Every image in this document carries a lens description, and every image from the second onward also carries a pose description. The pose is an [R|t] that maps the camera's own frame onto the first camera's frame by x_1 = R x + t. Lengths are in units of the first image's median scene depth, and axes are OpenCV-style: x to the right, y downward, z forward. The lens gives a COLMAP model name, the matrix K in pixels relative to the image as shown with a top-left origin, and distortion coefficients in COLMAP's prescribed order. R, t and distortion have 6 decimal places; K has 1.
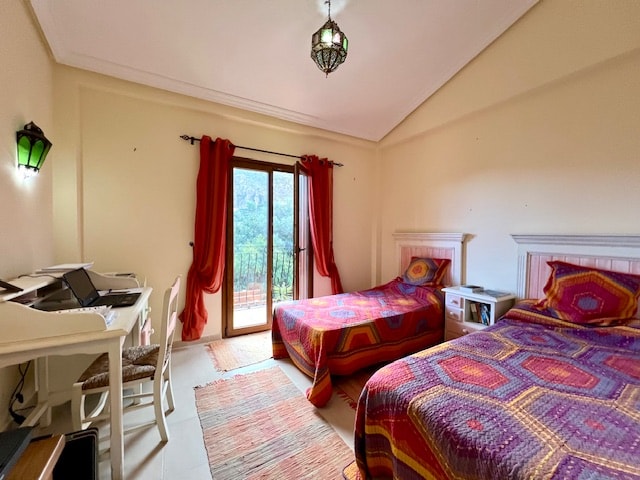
lens RADIAL K [[257.3, 0, 320.0], [0, 257.3, 240.0], [0, 0, 1]] dist [-0.000770, -0.000230]
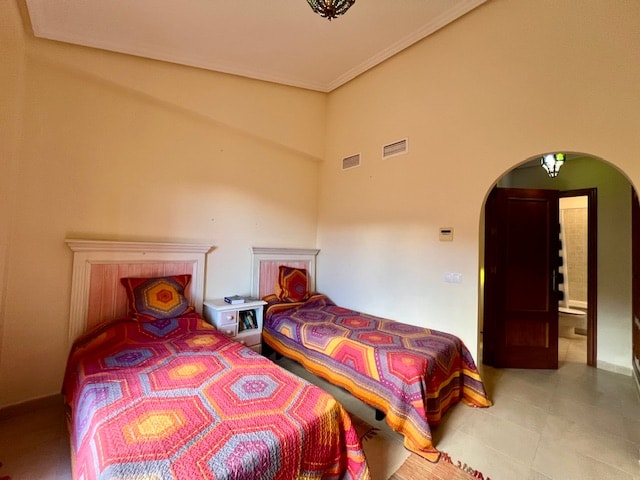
lens RADIAL K [[260.1, 0, 321.2], [0, 260.1, 237.4], [0, 0, 1]] dist [-0.000250, -0.000081]
pose [[-0.235975, 0.017066, 0.971609, -0.685681], [-0.022952, 0.999469, -0.023129, -0.059207], [-0.971488, -0.027759, -0.235458, 1.267446]]
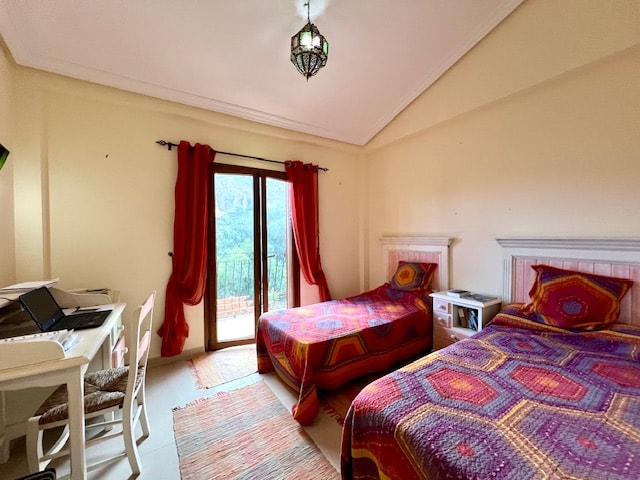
lens RADIAL K [[257.3, 0, 320.0], [0, 257.3, 240.0], [0, 0, 1]] dist [-0.000770, -0.000230]
pose [[0.999016, -0.019219, 0.039972, 0.025187], [0.019579, 0.999771, -0.008637, -0.026519], [-0.039797, 0.009412, 0.999163, 0.036779]]
